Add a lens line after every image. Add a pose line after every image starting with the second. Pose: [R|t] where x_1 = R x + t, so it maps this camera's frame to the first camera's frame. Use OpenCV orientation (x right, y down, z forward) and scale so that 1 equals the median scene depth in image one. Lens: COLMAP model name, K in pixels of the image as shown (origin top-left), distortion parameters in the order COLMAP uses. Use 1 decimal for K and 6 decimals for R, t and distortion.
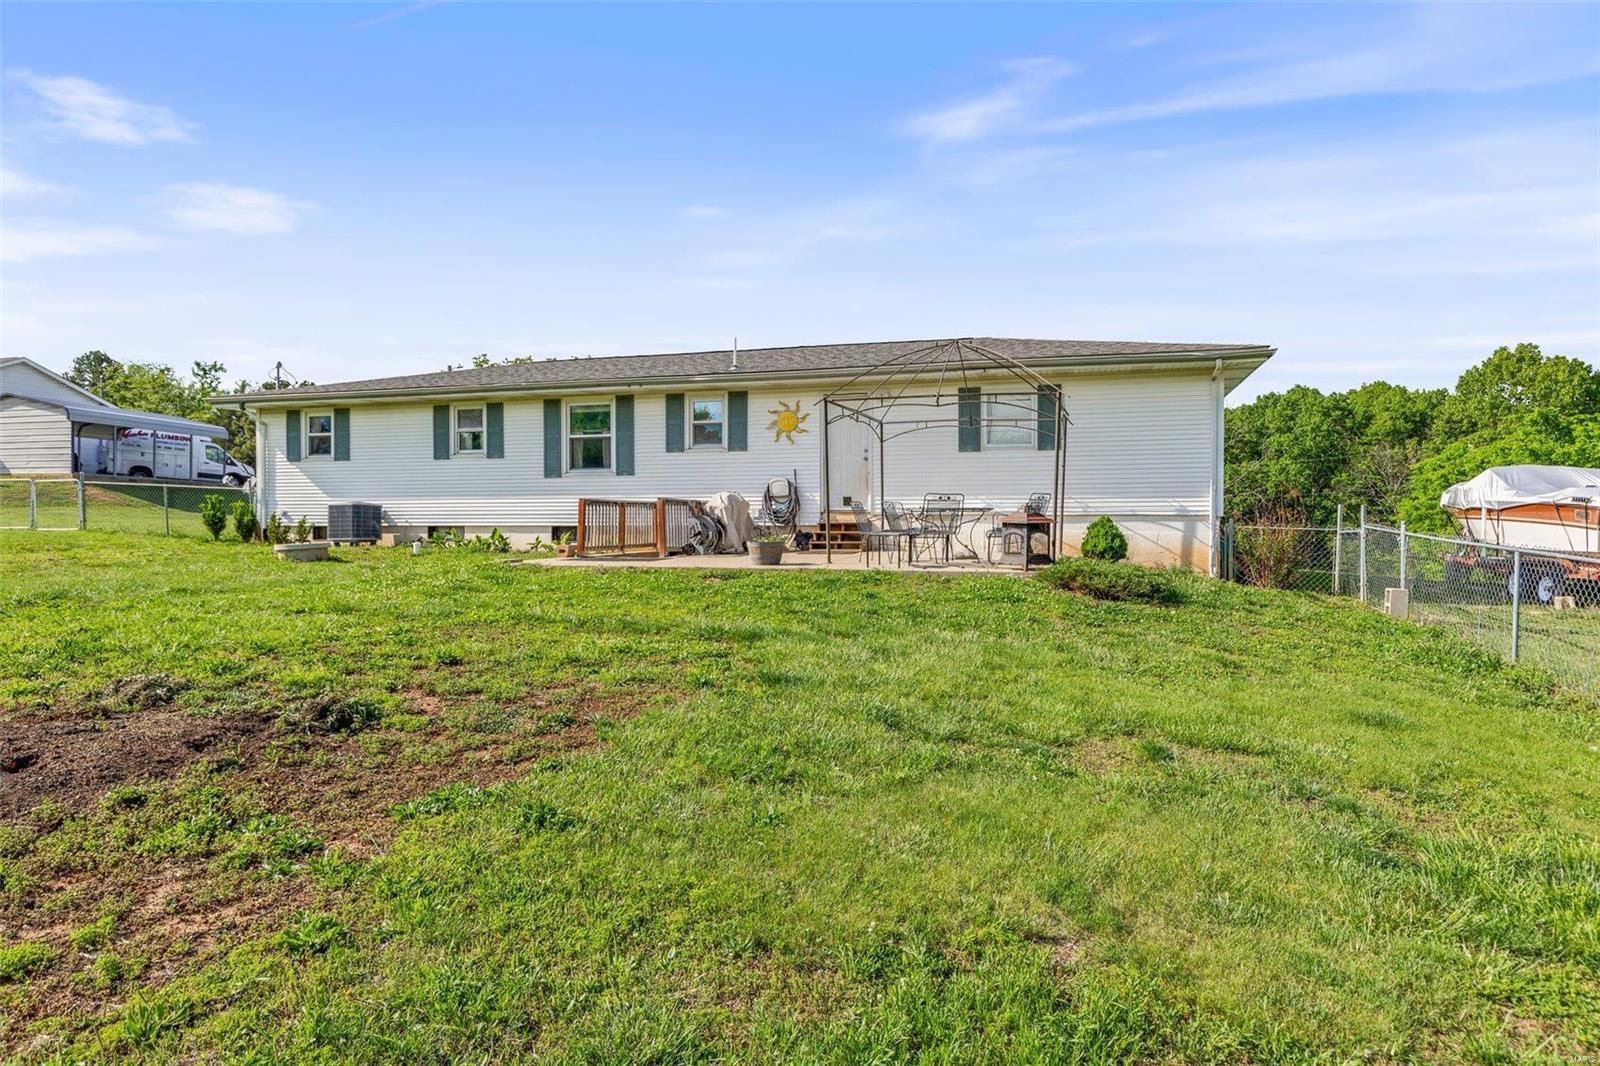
lens RADIAL K [[995.7, 0, 800.0], [0, 995.7, 533.0], [0, 0, 1]] dist [-0.005175, -0.000471]
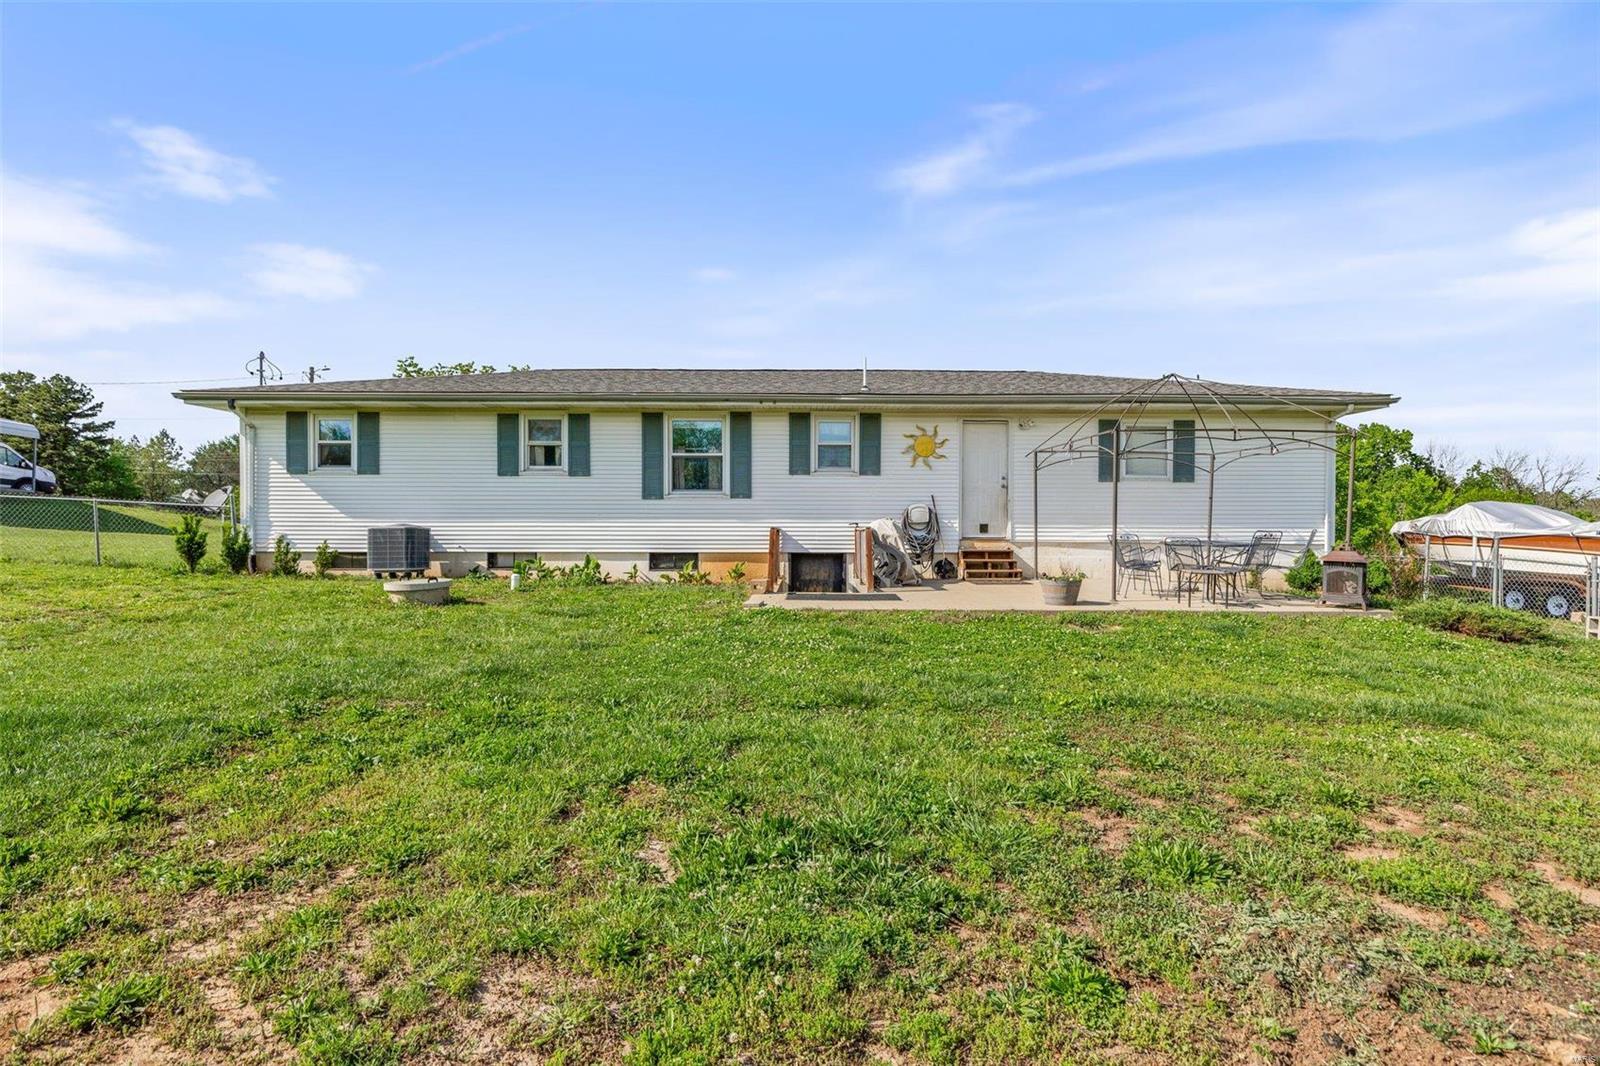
lens RADIAL K [[877.0, 0, 800.0], [0, 877.0, 533.0], [0, 0, 1]] dist [-0.002473, -0.000648]
pose [[0.956159, 0.001300, 0.292846, -0.354491], [-0.000485, 0.999996, -0.002854, -0.022888], [-0.292849, 0.002587, 0.956155, 0.199537]]
